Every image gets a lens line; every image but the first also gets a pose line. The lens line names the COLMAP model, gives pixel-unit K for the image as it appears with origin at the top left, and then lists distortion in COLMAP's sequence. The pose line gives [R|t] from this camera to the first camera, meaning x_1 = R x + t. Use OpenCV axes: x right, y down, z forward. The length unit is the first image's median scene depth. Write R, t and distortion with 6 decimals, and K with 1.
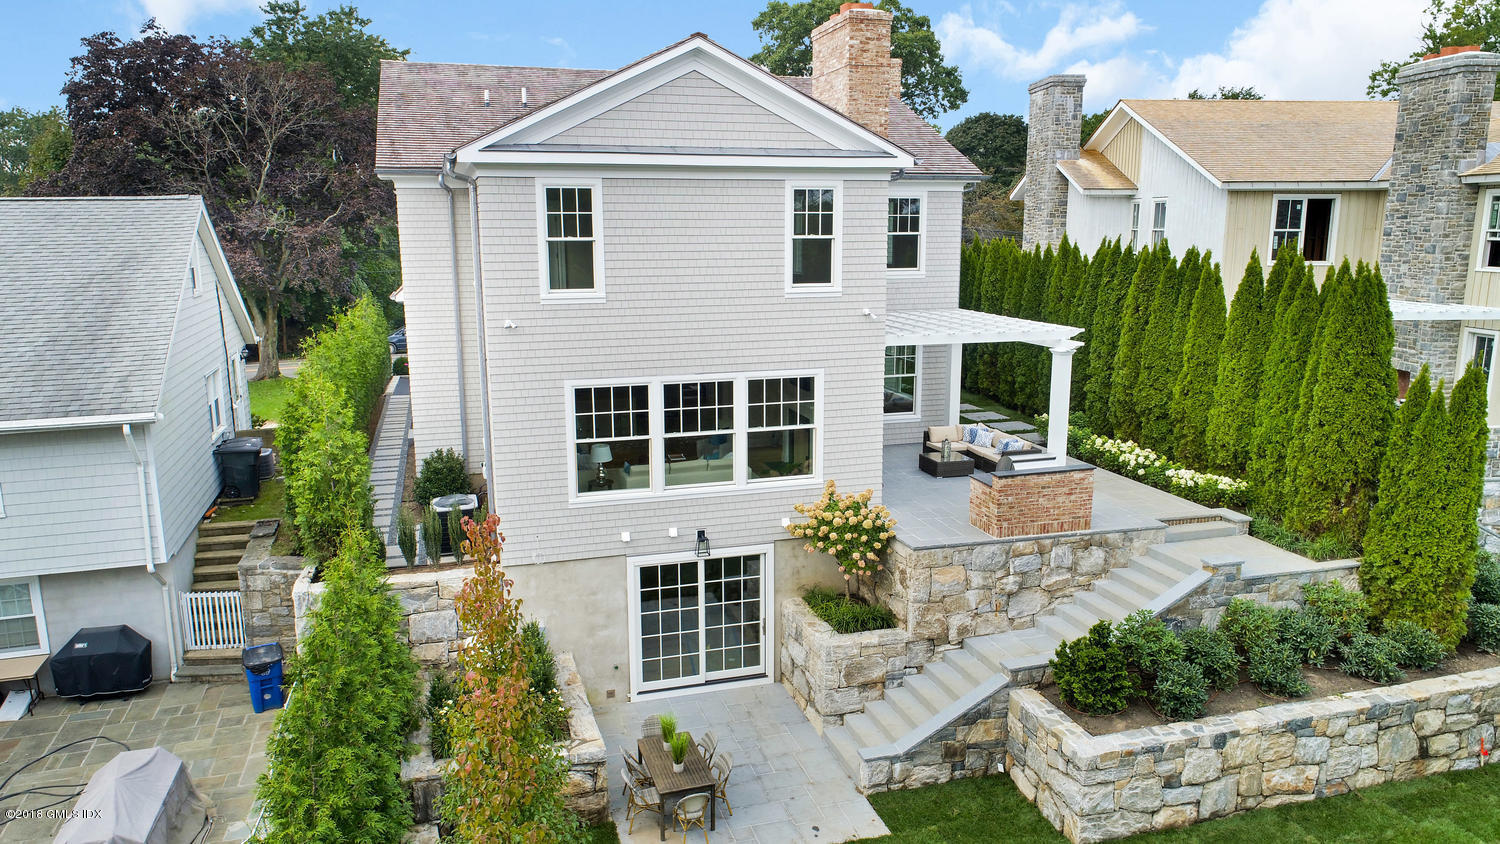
lens RADIAL K [[1025.5, 0, 750.0], [0, 1025.5, 422.0], [0, 0, 1]] dist [-0.003343, -0.001154]
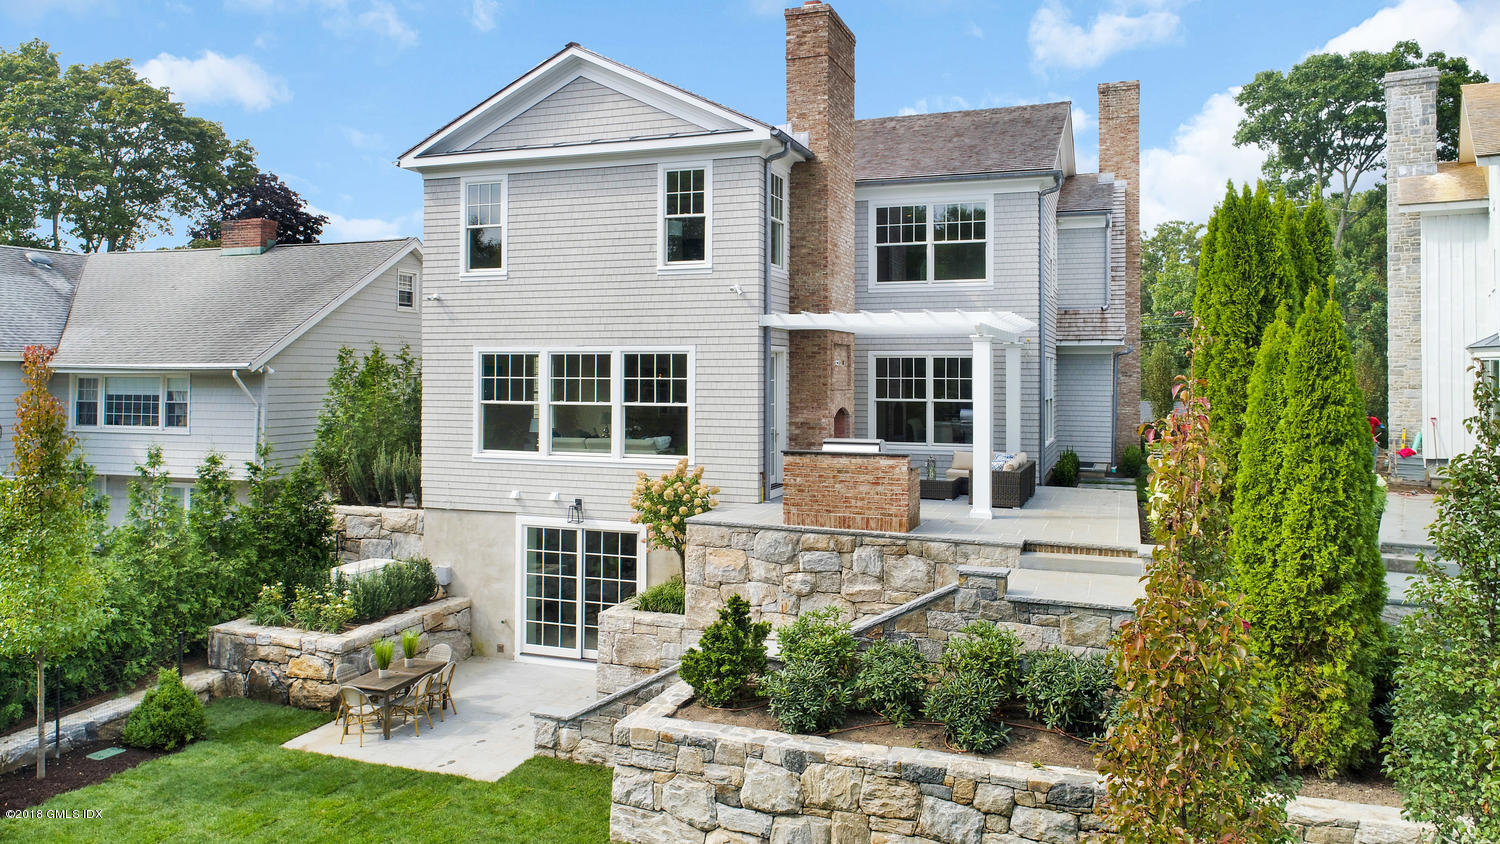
lens RADIAL K [[1065.5, 0, 750.2], [0, 1065.5, 346.0], [0, 0, 1]] dist [-0.001885, -0.000627]
pose [[0.795915, -0.008979, -0.605342, 0.760076], [-0.122120, 0.976955, -0.175057, 0.125385], [0.592964, 0.213255, 0.776477, 0.242122]]
